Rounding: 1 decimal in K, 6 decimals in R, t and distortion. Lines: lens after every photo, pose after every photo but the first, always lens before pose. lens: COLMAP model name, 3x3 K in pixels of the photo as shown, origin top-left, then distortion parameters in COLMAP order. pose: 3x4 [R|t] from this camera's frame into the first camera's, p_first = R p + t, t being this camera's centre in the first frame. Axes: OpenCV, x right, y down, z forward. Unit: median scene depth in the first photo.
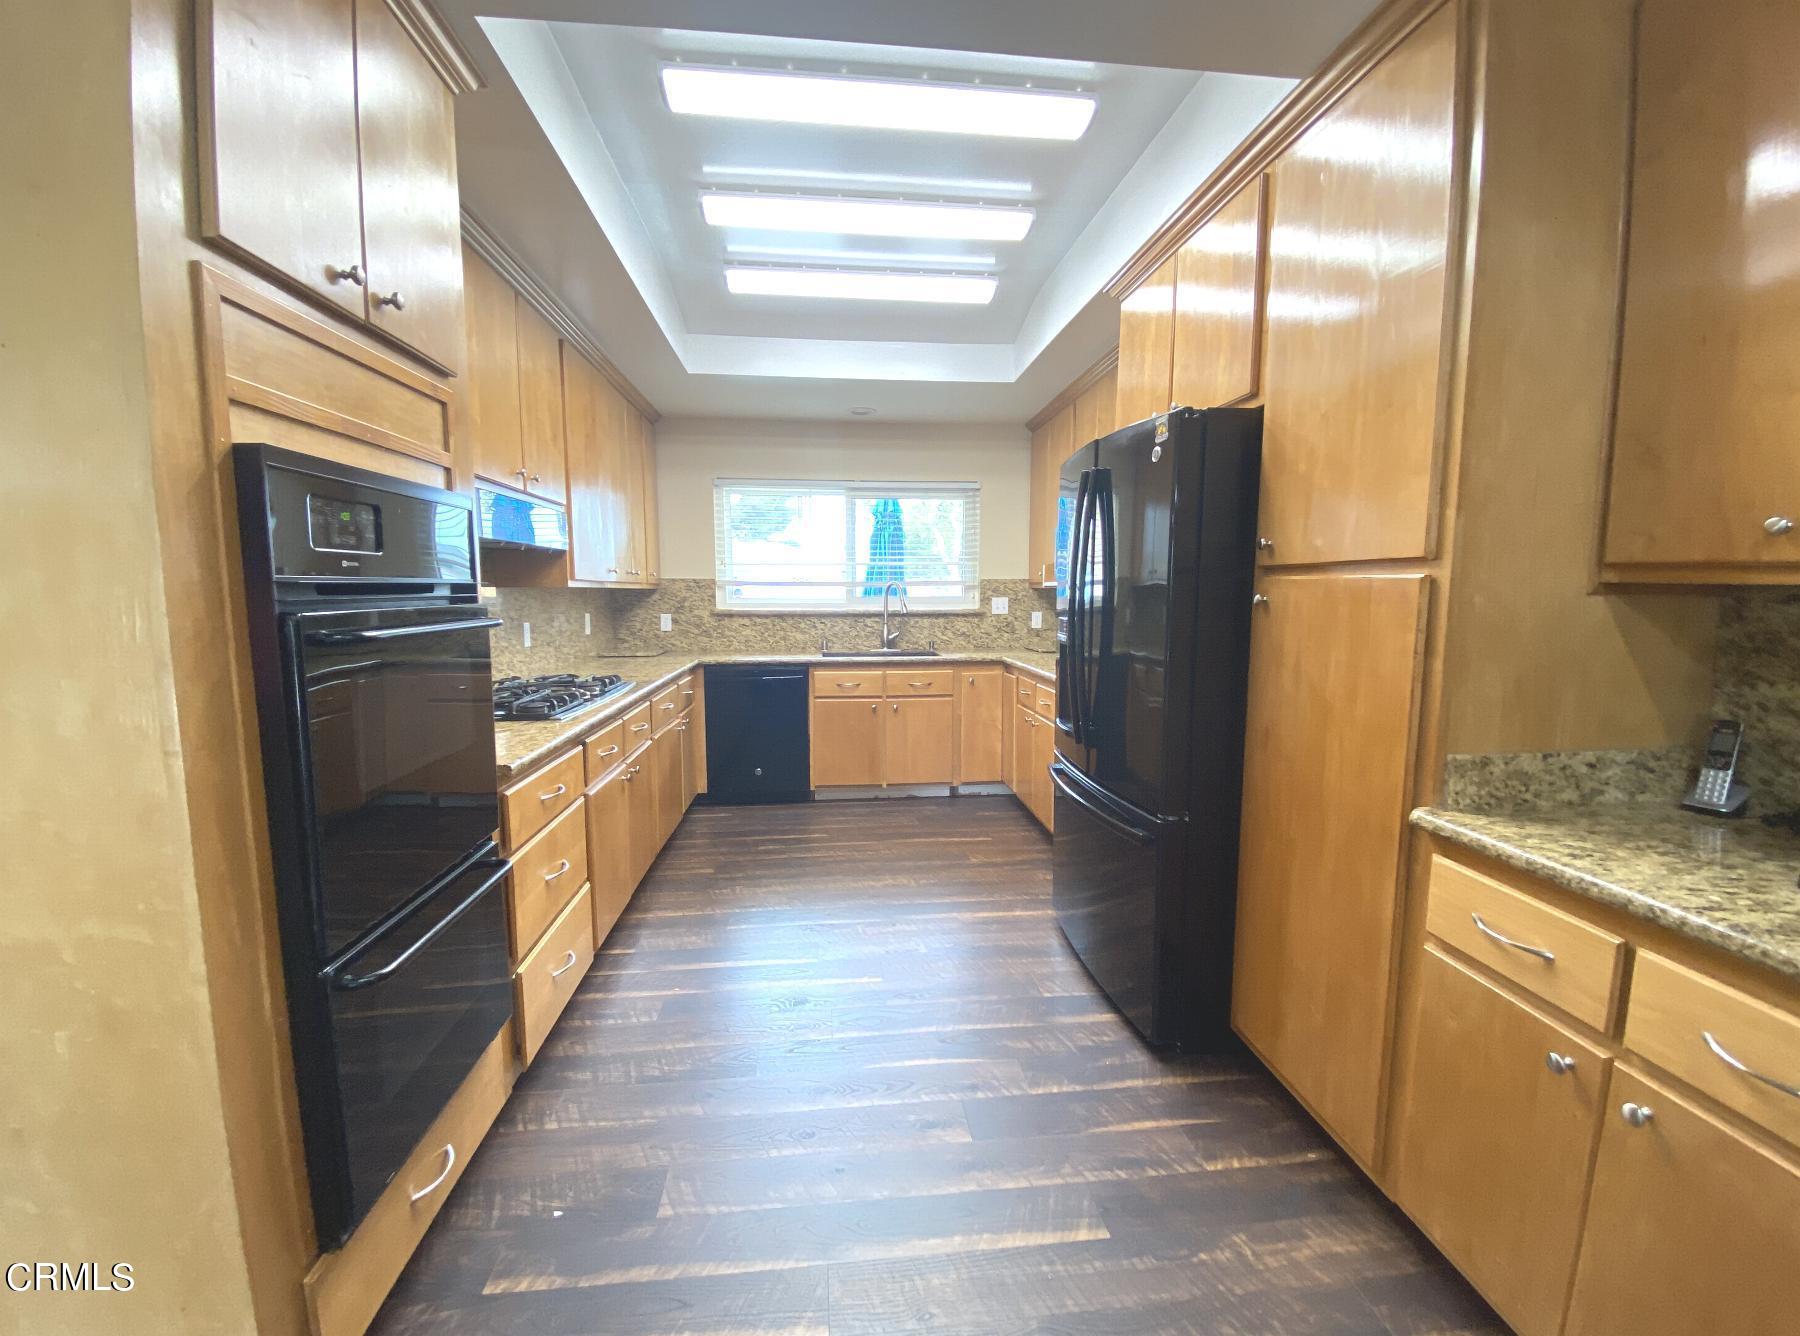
lens RADIAL K [[740.9, 0, 900.0], [0, 740.9, 668.0], [0, 0, 1]] dist [0.063941, -0.046185]
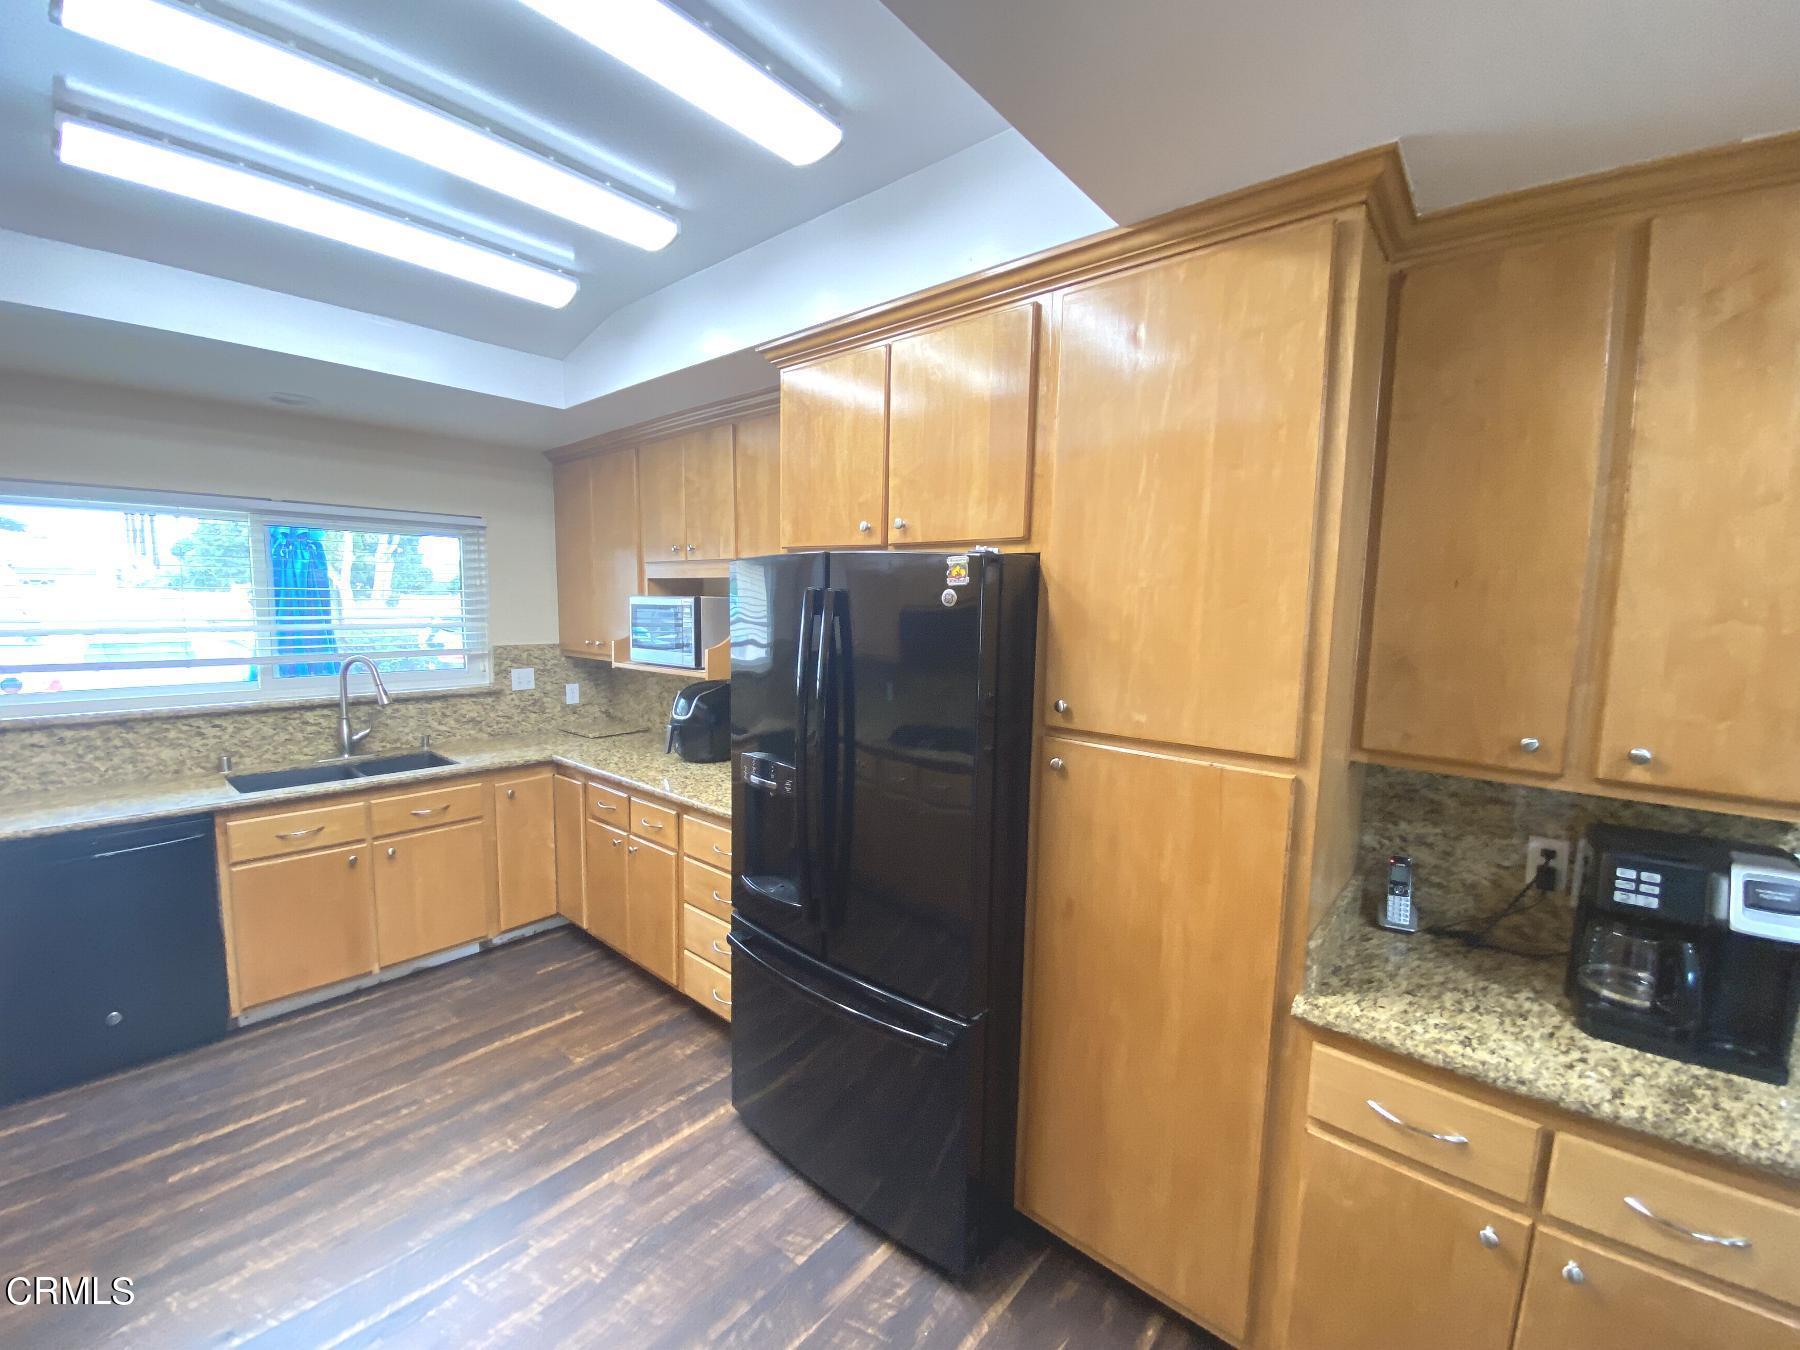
lens RADIAL K [[736.5, 0, 897.8], [0, 736.5, 672.5], [0, 0, 1]] dist [0.030042, -0.026044]
pose [[0.730963, -0.052017, 0.680432, -0.132222], [0.053034, 0.998405, 0.019352, -0.107361], [-0.680353, 0.021940, 0.732556, 0.212599]]
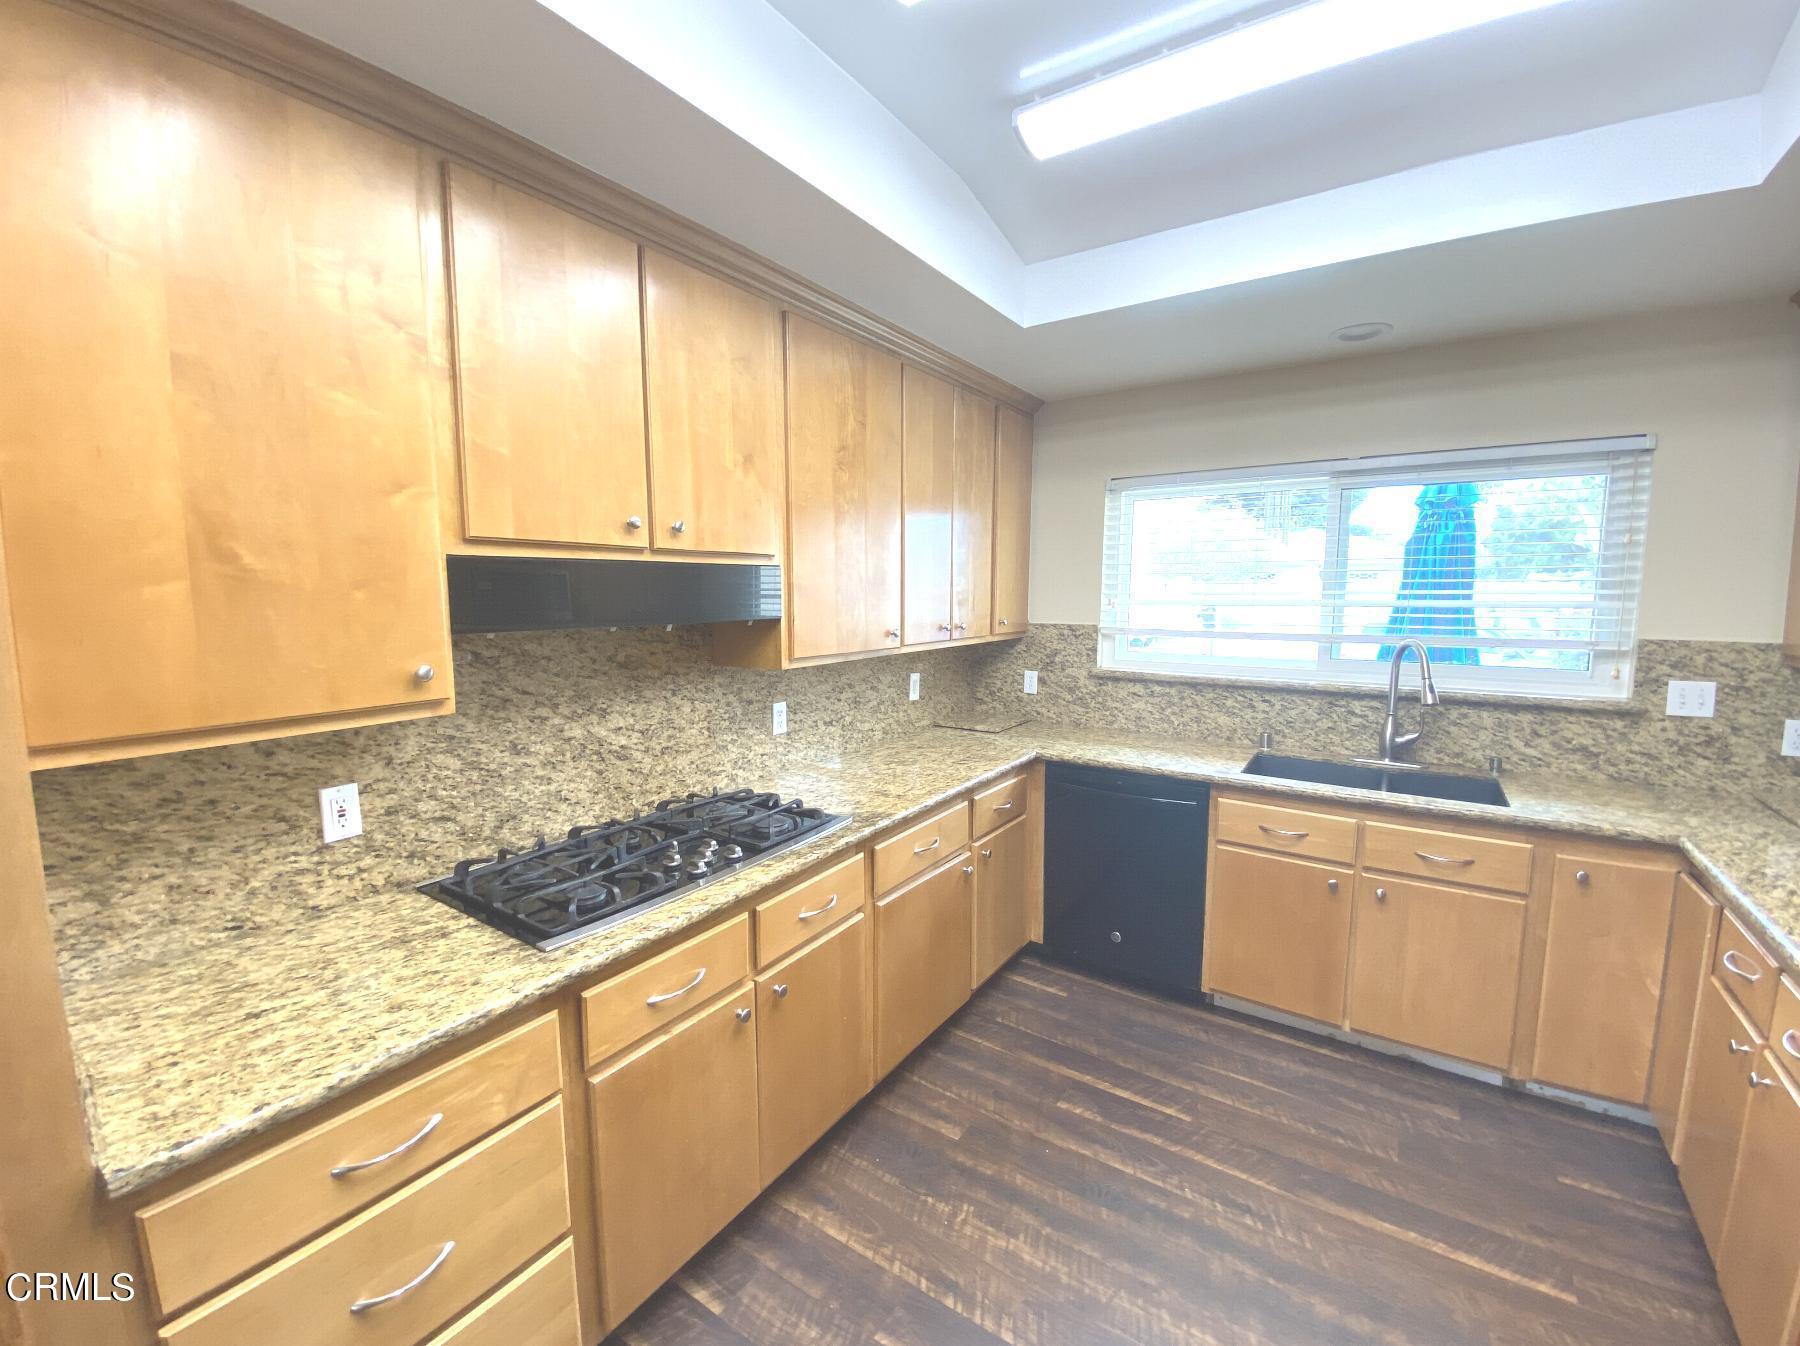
lens RADIAL K [[753.2, 0, 890.0], [0, 753.2, 670.0], [0, 0, 1]] dist [0.015452, -0.019344]
pose [[0.763933, 0.072343, -0.641227, 0.064896], [-0.065108, 0.997266, 0.034944, -0.107998], [0.642002, 0.015054, 0.766555, 0.413038]]
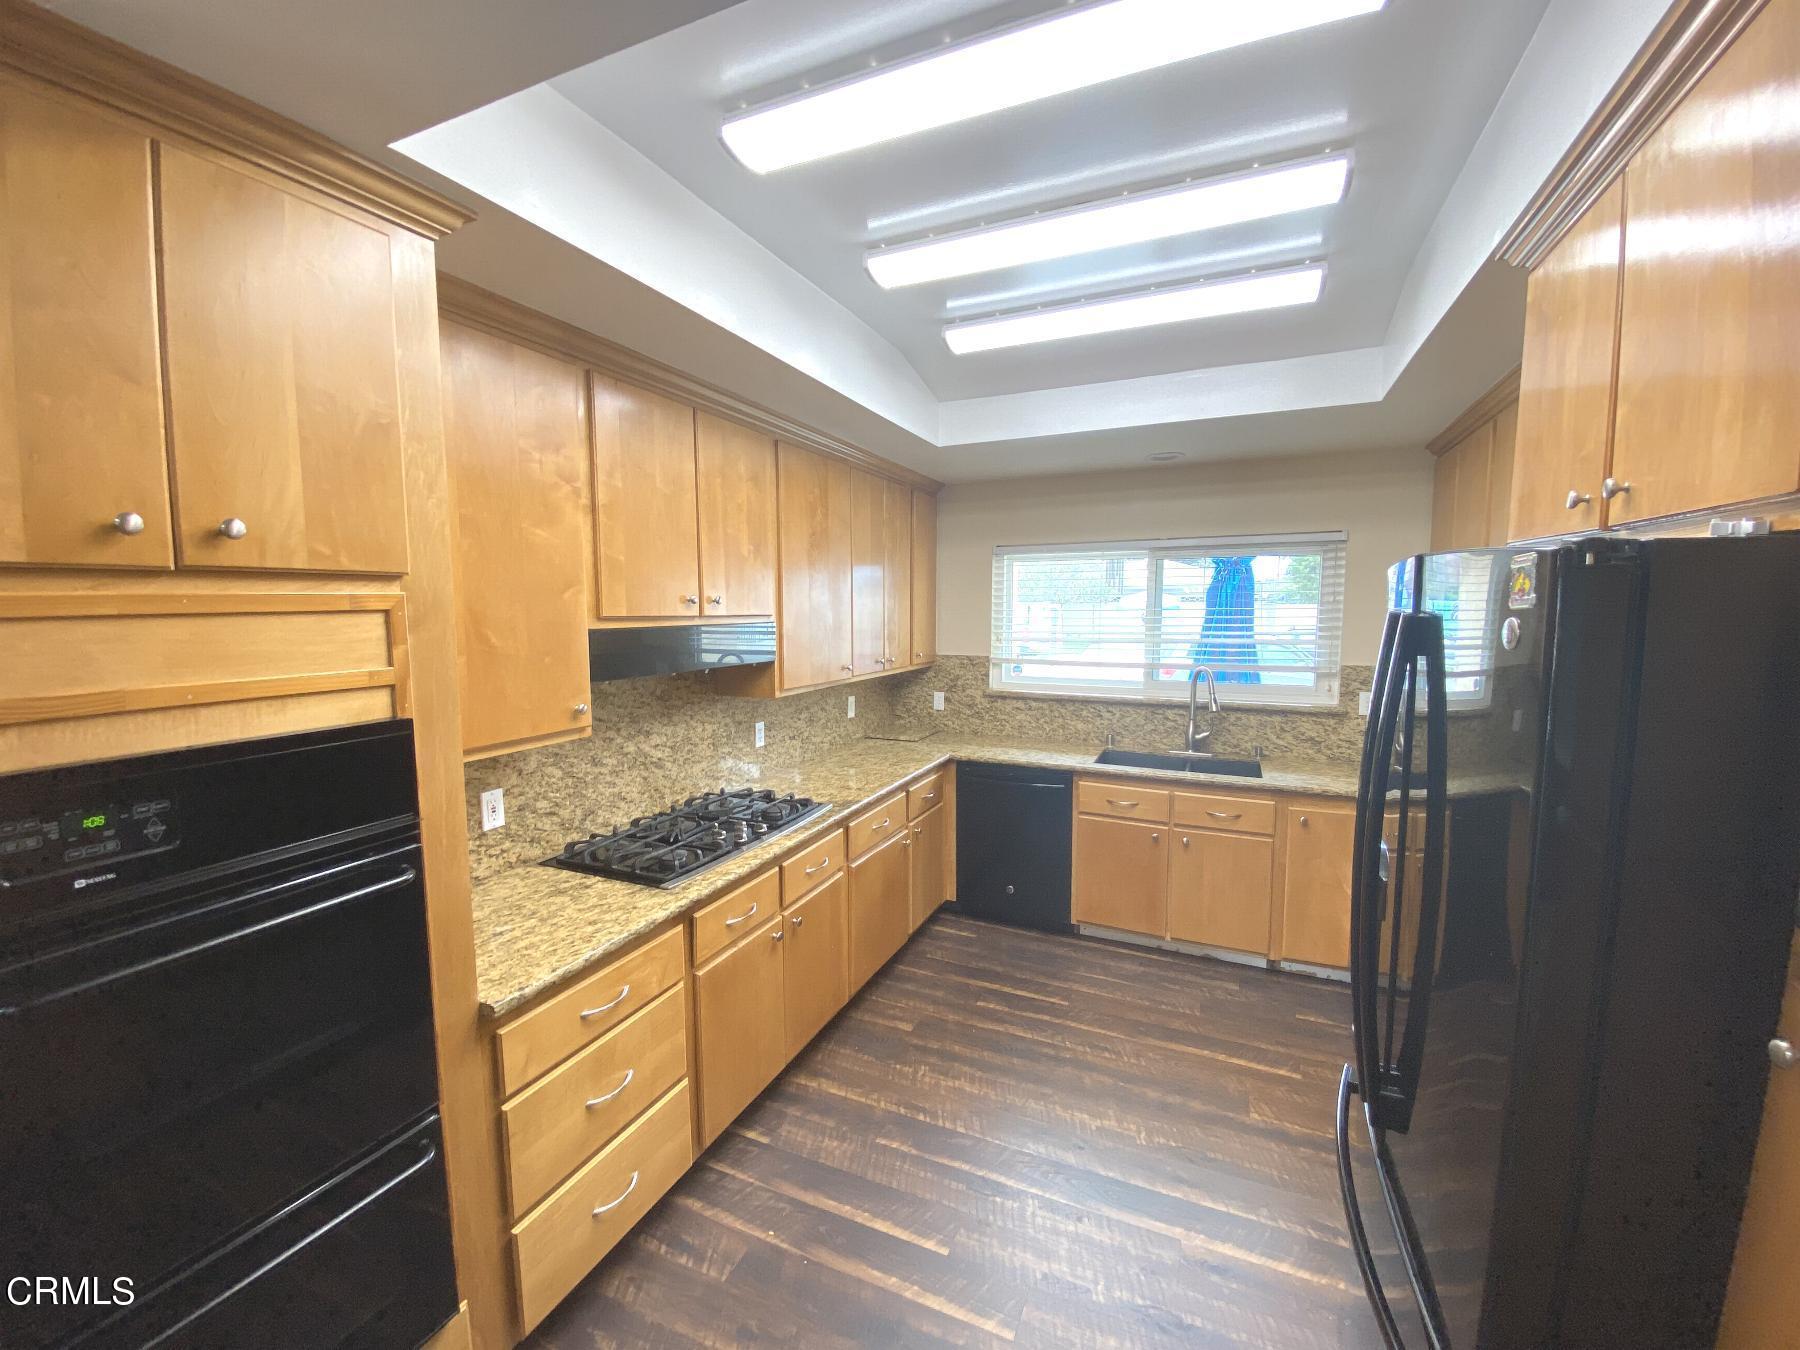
lens RADIAL K [[736.5, 0, 897.8], [0, 736.5, 672.5], [0, 0, 1]] dist [0.030042, -0.026044]
pose [[0.864401, 0.046941, -0.500607, 0.121758], [-0.050803, 0.998691, 0.005924, -0.119731], [0.500230, 0.020312, 0.865654, 0.212036]]
